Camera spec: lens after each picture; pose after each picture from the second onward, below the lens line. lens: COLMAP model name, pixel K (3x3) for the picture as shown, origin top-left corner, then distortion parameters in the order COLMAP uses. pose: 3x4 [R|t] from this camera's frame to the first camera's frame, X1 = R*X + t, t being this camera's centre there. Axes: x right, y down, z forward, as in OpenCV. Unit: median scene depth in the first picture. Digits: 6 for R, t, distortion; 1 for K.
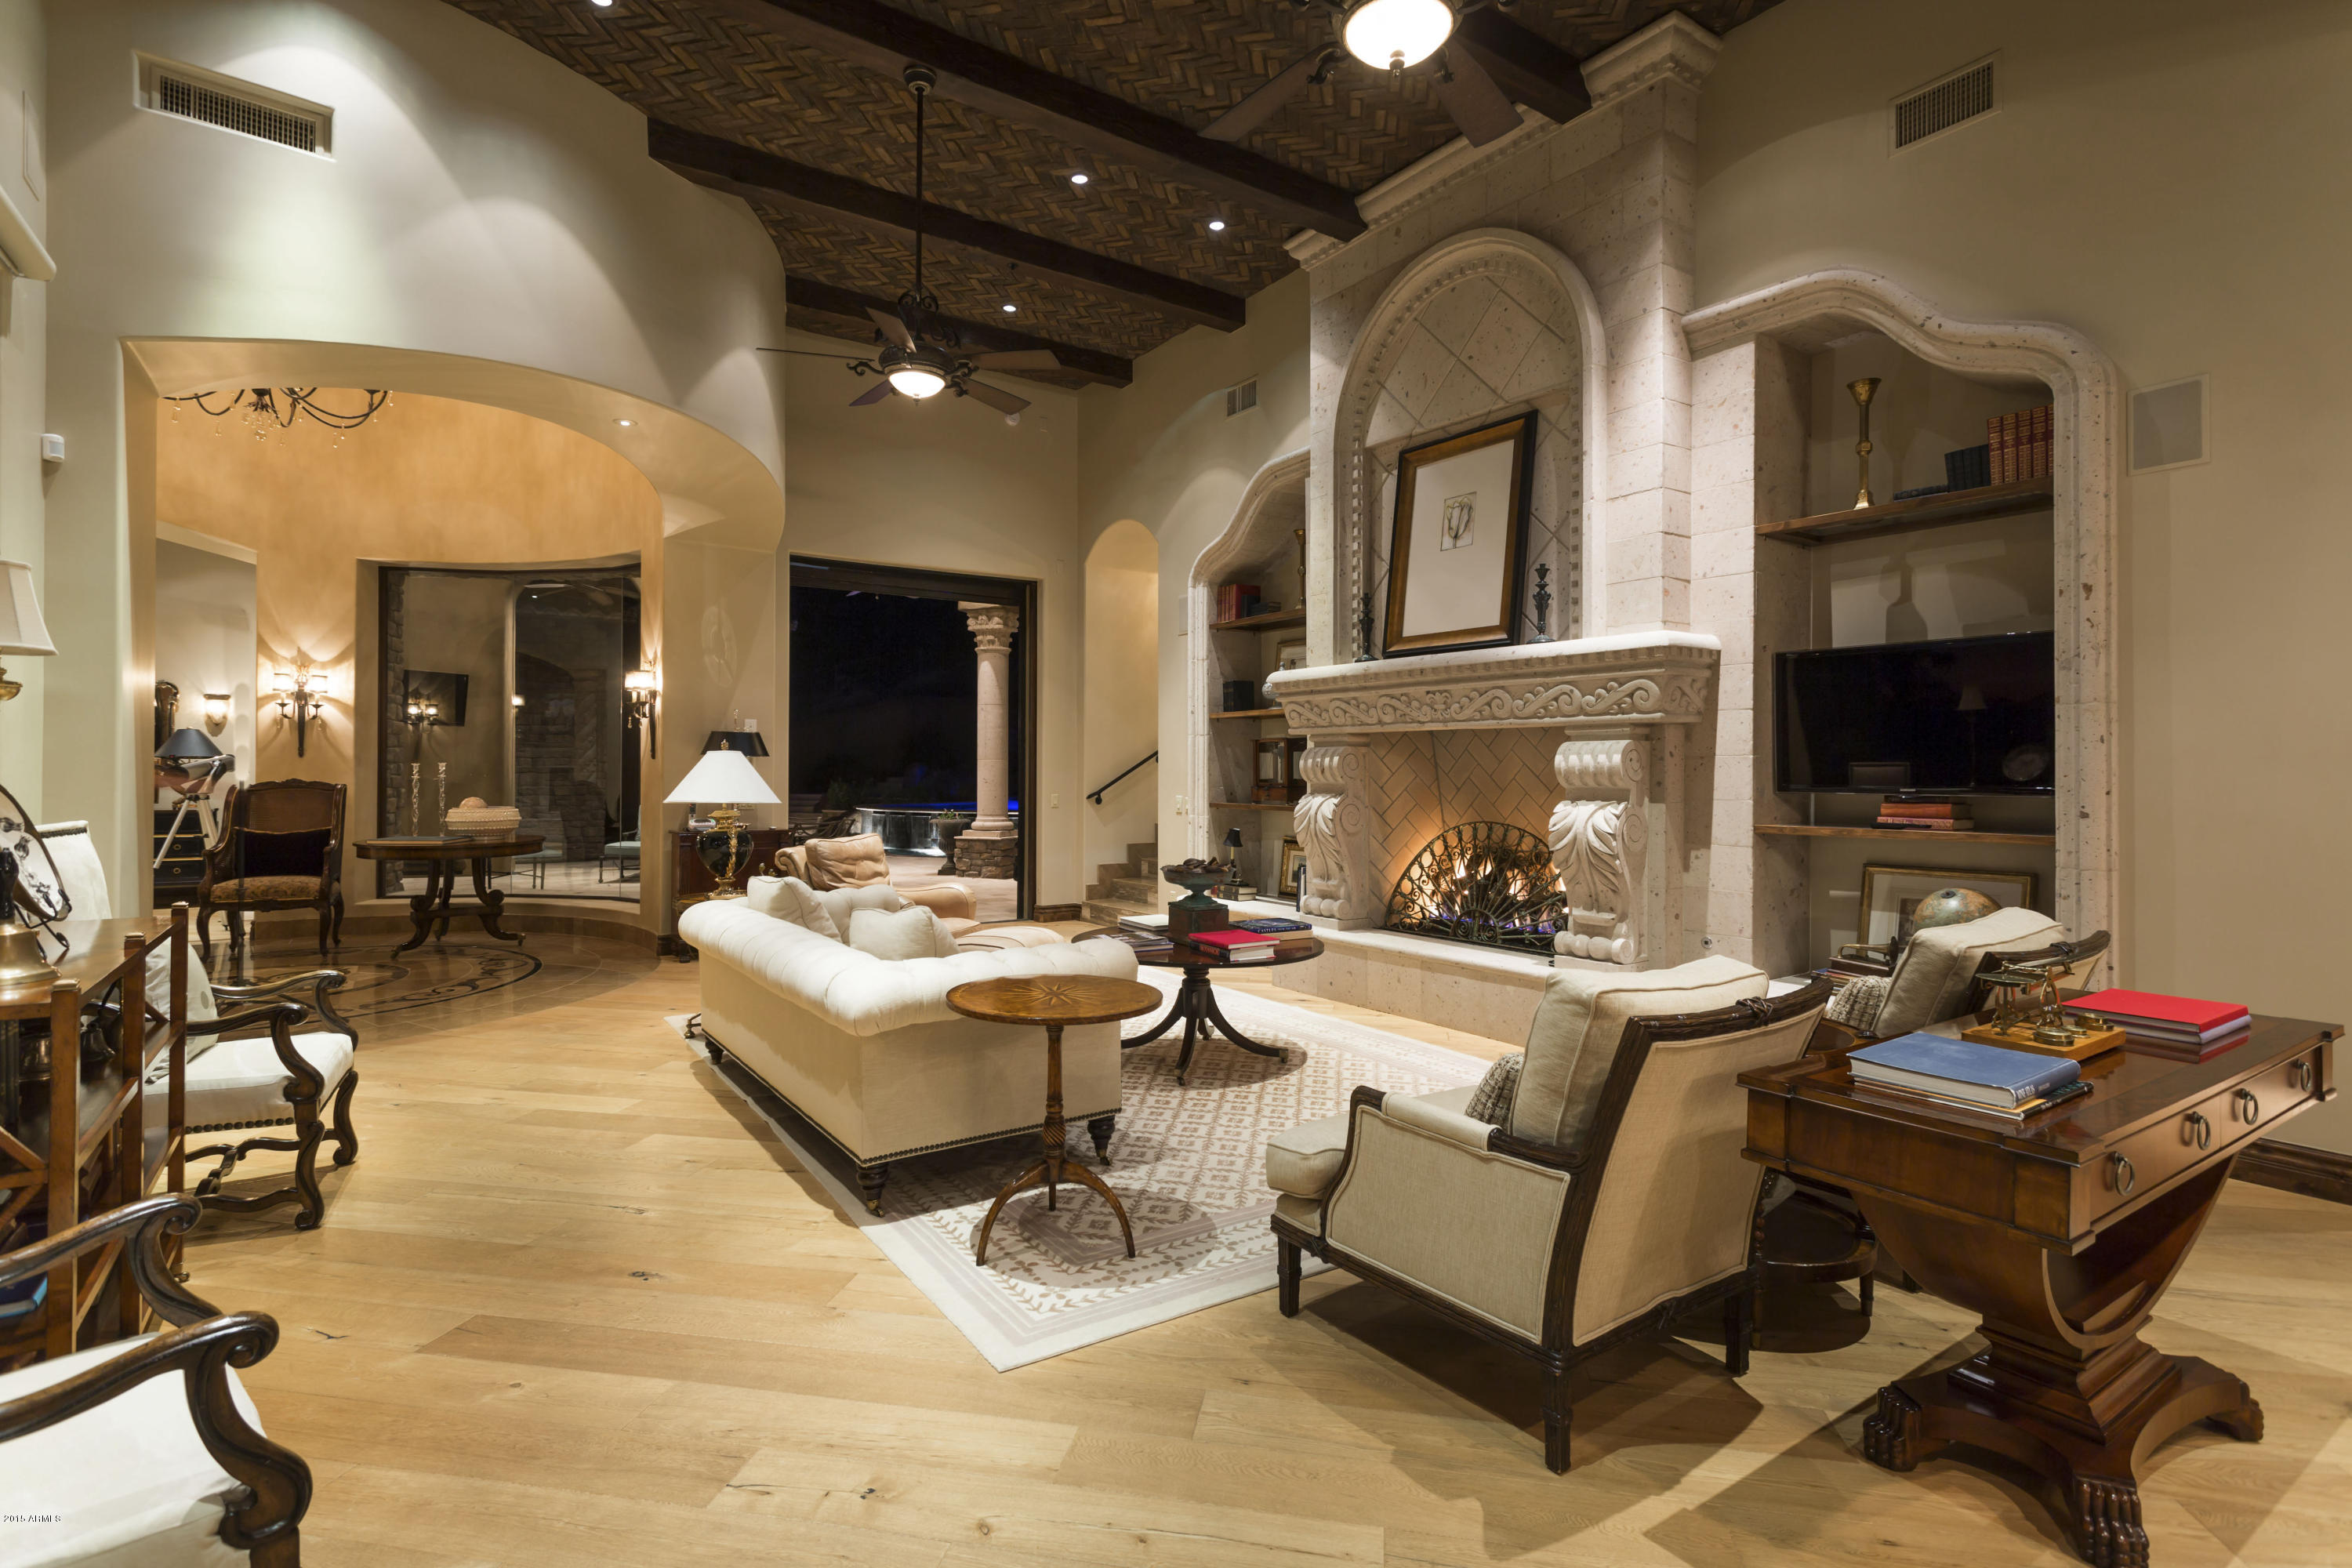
lens RADIAL K [[1138.9, 0, 1173.6], [0, 1138.9, 769.9], [0, 0, 1]] dist [0.003274, 0.000318]
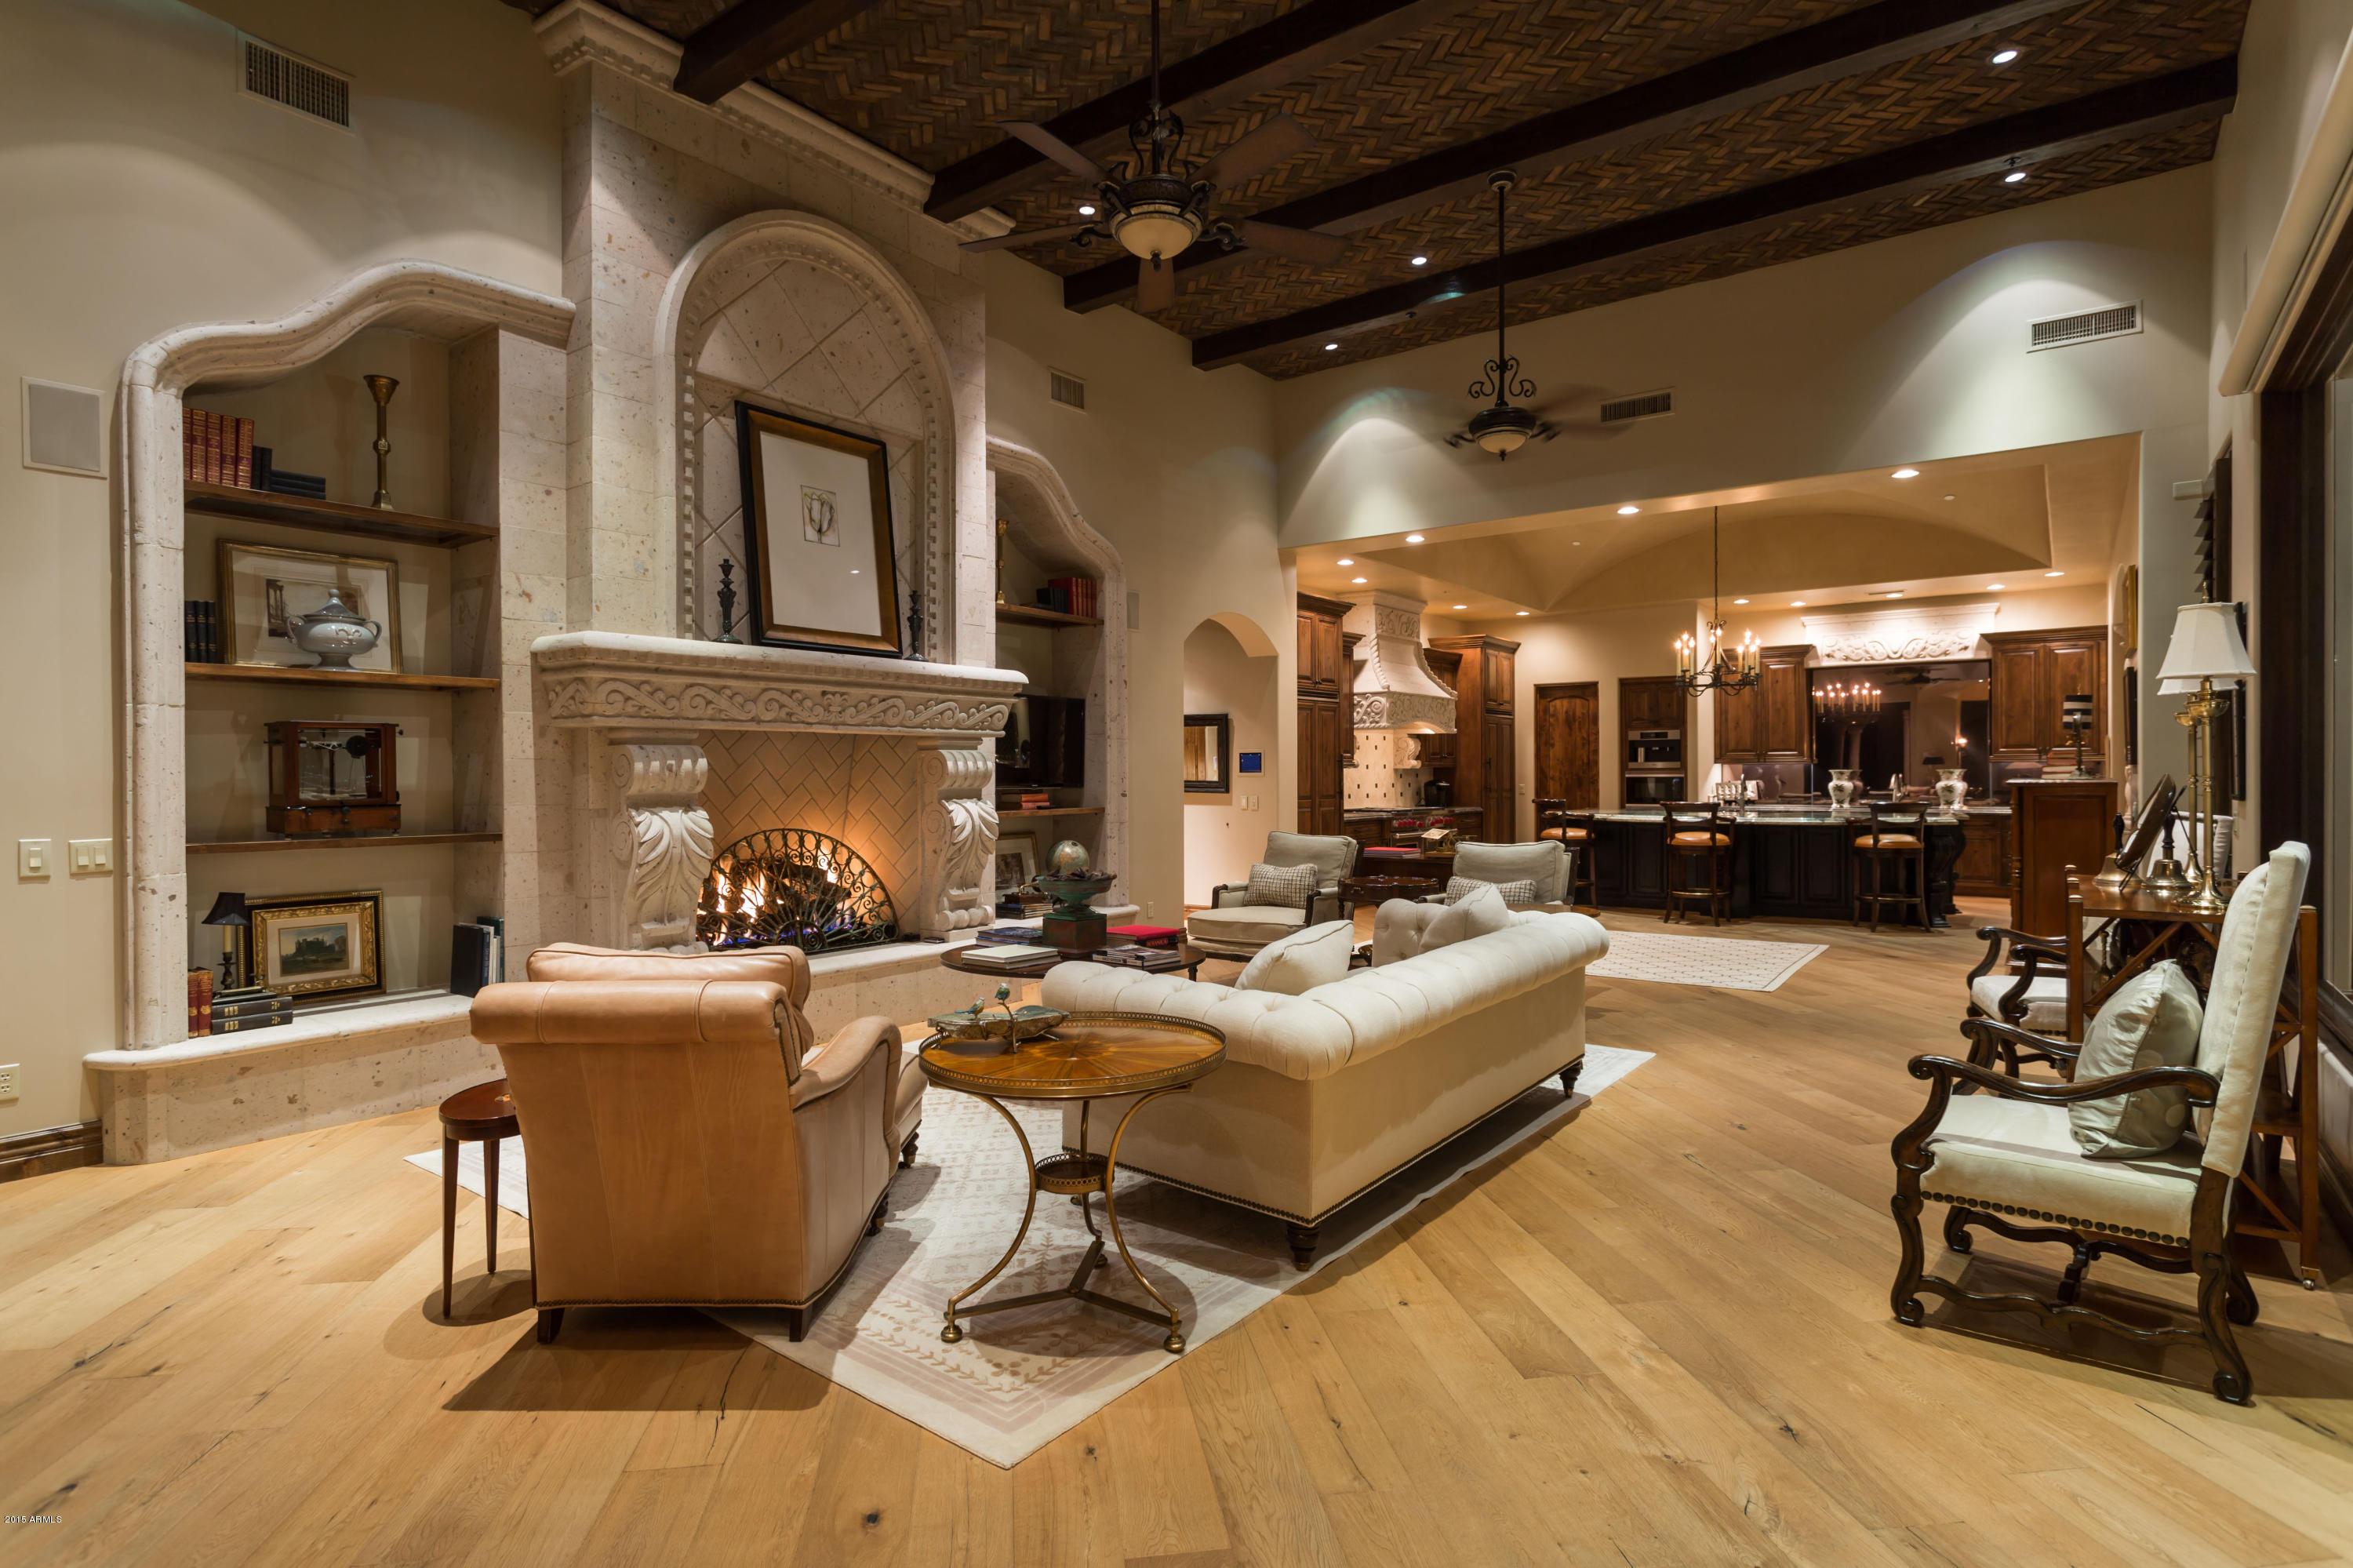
lens RADIAL K [[1192.3, 0, 1173.8], [0, 1192.3, 781.7], [0, 0, 1]] dist [0.002190, 0.000420]
pose [[-0.324609, -0.007325, 0.945820, -0.782611], [0.005578, 0.999938, 0.009659, -0.002278], [-0.945832, 0.008412, -0.324548, 1.025168]]
